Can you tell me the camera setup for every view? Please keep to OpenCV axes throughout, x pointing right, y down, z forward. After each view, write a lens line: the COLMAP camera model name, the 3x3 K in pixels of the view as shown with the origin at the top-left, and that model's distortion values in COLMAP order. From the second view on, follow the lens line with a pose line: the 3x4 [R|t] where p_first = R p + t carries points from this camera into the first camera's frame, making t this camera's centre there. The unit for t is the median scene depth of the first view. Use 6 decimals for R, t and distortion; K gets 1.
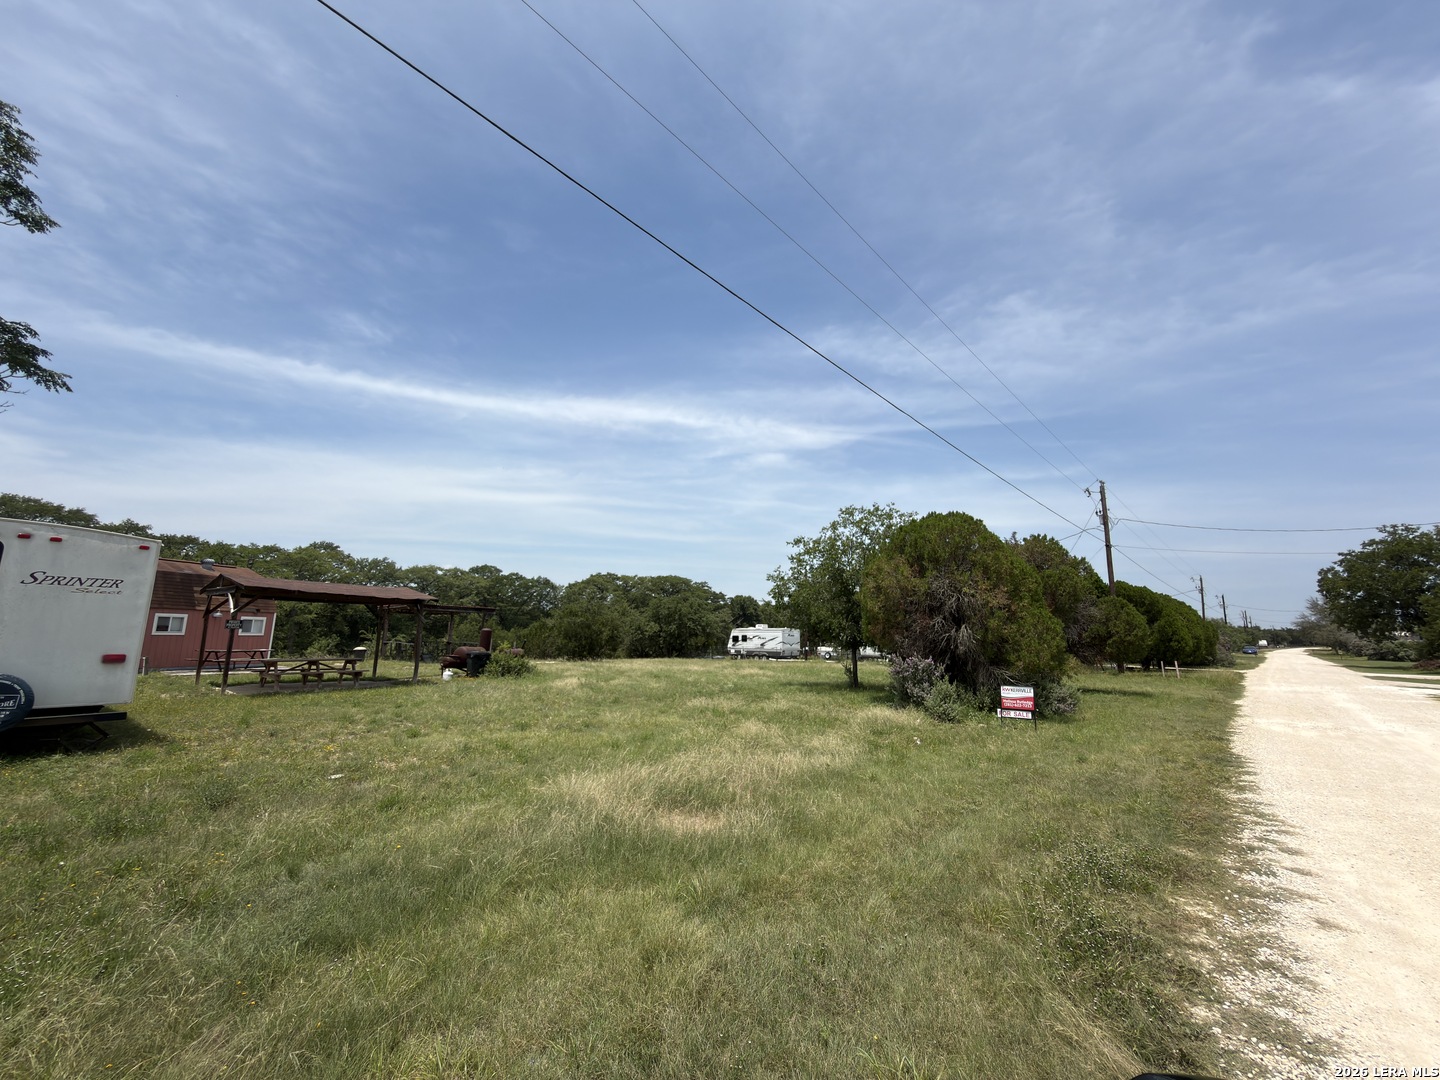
lens RADIAL K [[579.9, 0, 725.5], [0, 579.9, 533.8], [0, 0, 1]] dist [0.002406, -0.000275]
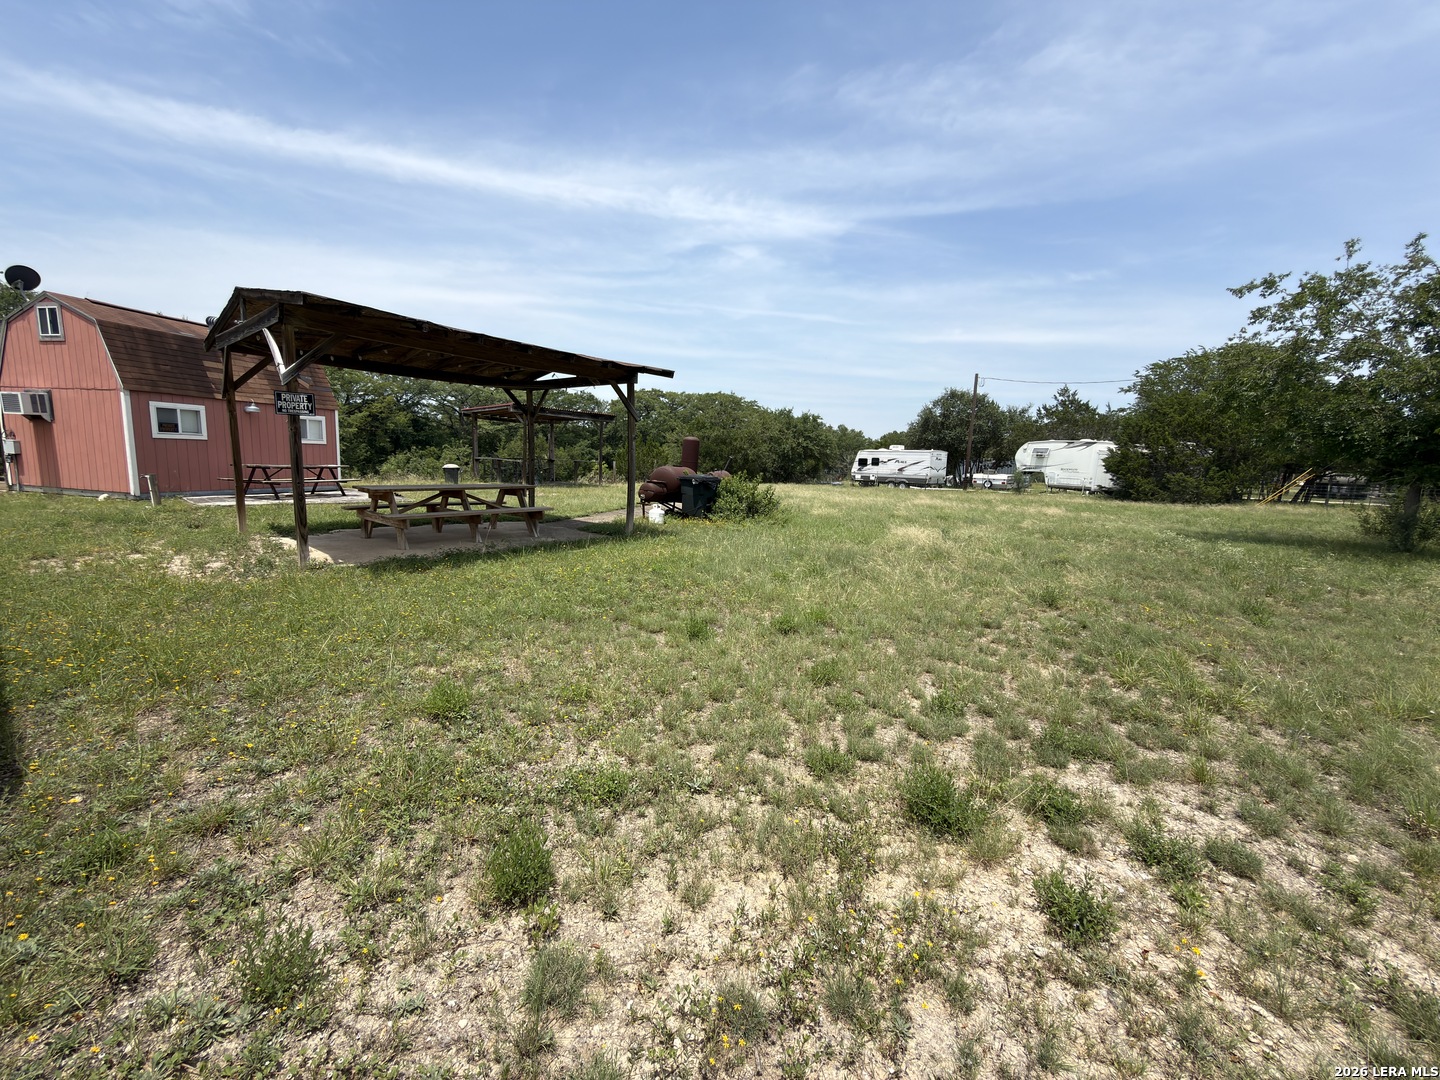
lens RADIAL K [[579.9, 0, 725.5], [0, 579.9, 533.8], [0, 0, 1]] dist [0.002406, -0.000275]
pose [[0.999166, 0.021053, -0.034976, -0.364402], [-0.009695, 0.954622, 0.297663, 0.082113], [0.039656, -0.297076, 0.954030, 0.411072]]
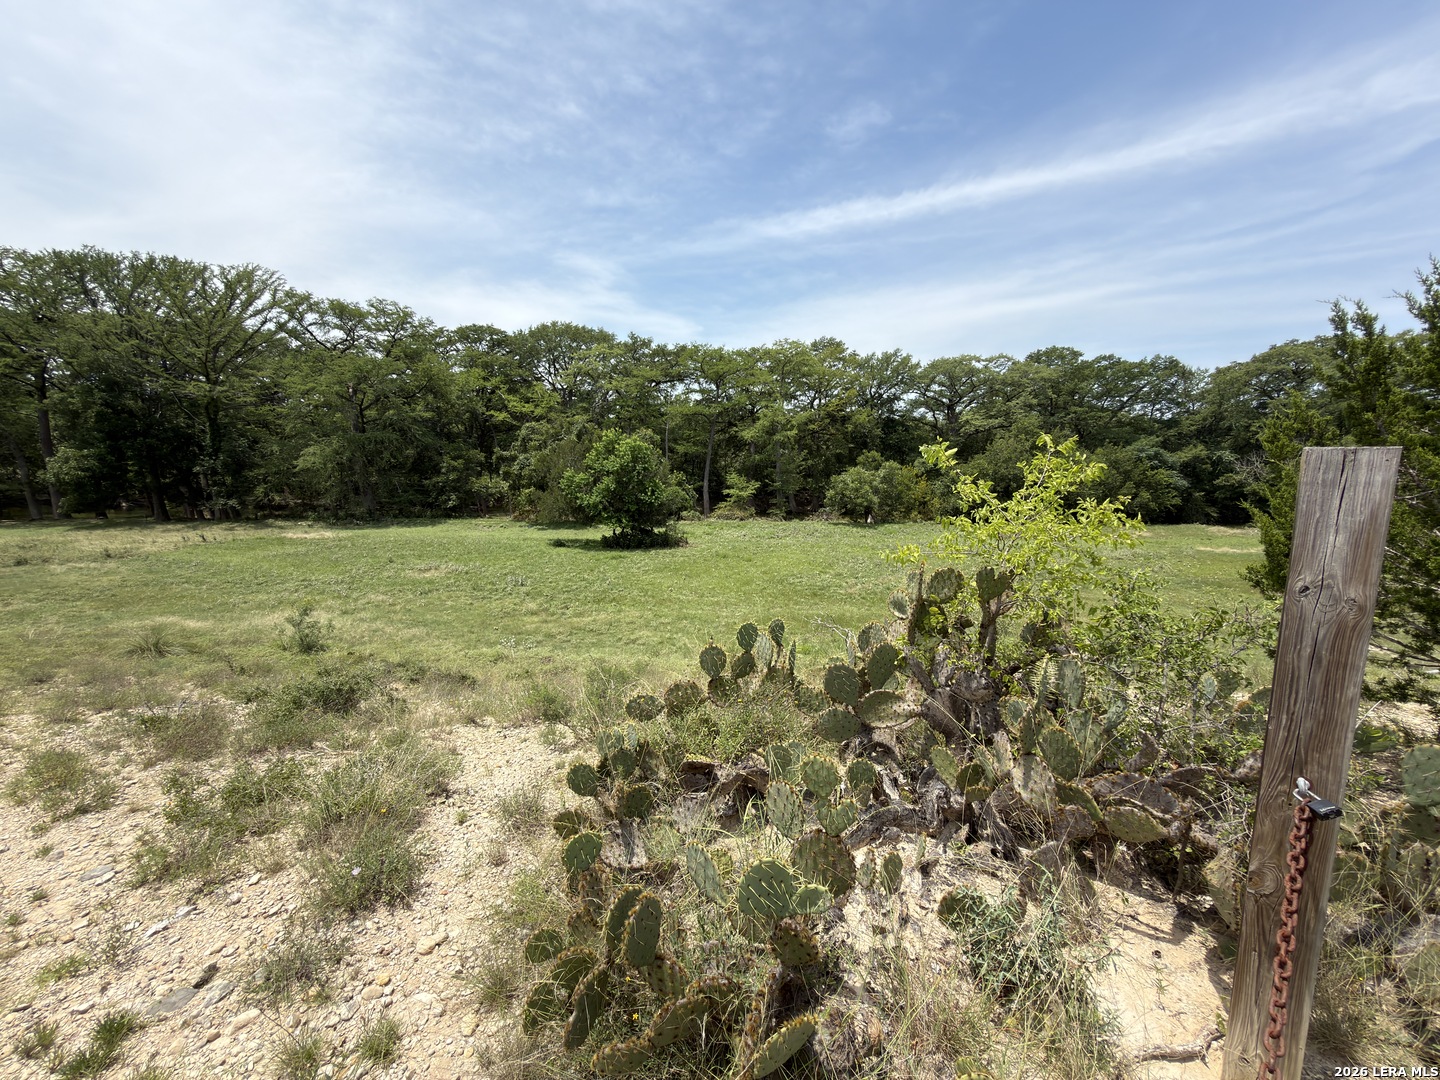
lens RADIAL K [[588.6, 0, 721.9], [0, 588.6, 526.0], [0, 0, 1]] dist [0.001261, -0.000410]
pose [[0.600164, 0.085118, -0.795335, -0.661104], [0.131692, 0.970238, 0.203211, 0.385731], [0.788962, -0.226699, 0.571093, 1.932976]]
